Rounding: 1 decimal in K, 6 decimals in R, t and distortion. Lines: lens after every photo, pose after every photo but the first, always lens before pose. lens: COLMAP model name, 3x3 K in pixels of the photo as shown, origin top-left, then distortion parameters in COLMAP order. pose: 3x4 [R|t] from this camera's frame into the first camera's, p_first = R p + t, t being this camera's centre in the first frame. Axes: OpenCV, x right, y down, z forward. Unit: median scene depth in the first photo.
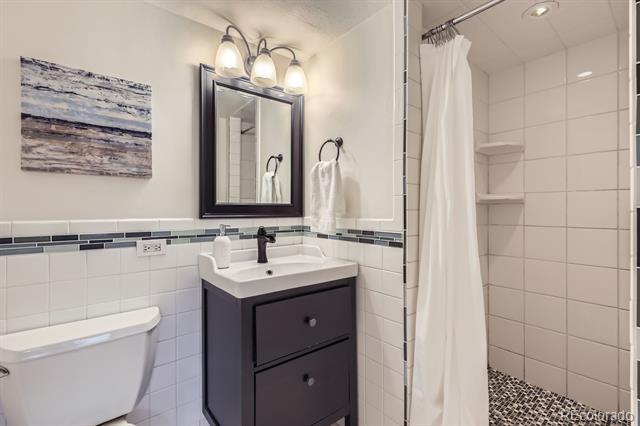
lens RADIAL K [[290.7, 0, 320.0], [0, 290.7, 213.0], [0, 0, 1]] dist [0.000402, -0.000078]
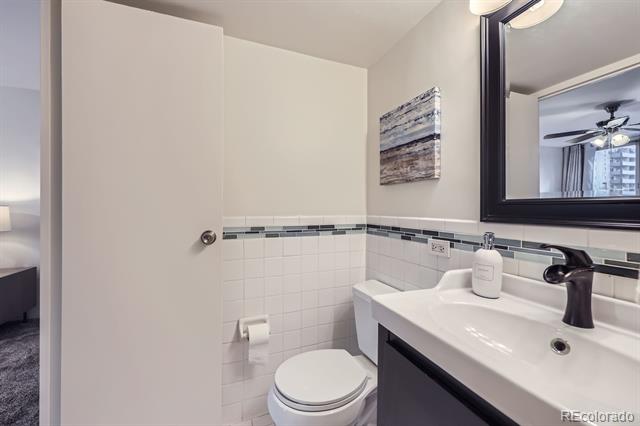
lens RADIAL K [[258.7, 0, 316.3], [0, 258.7, 207.7], [0, 0, 1]] dist [0.003475, -0.000004]
pose [[-0.303649, 0.002194, -0.952782, 0.427092], [-0.005274, 0.999978, 0.003983, -0.020429], [0.952769, 0.006235, -0.303631, 0.942934]]
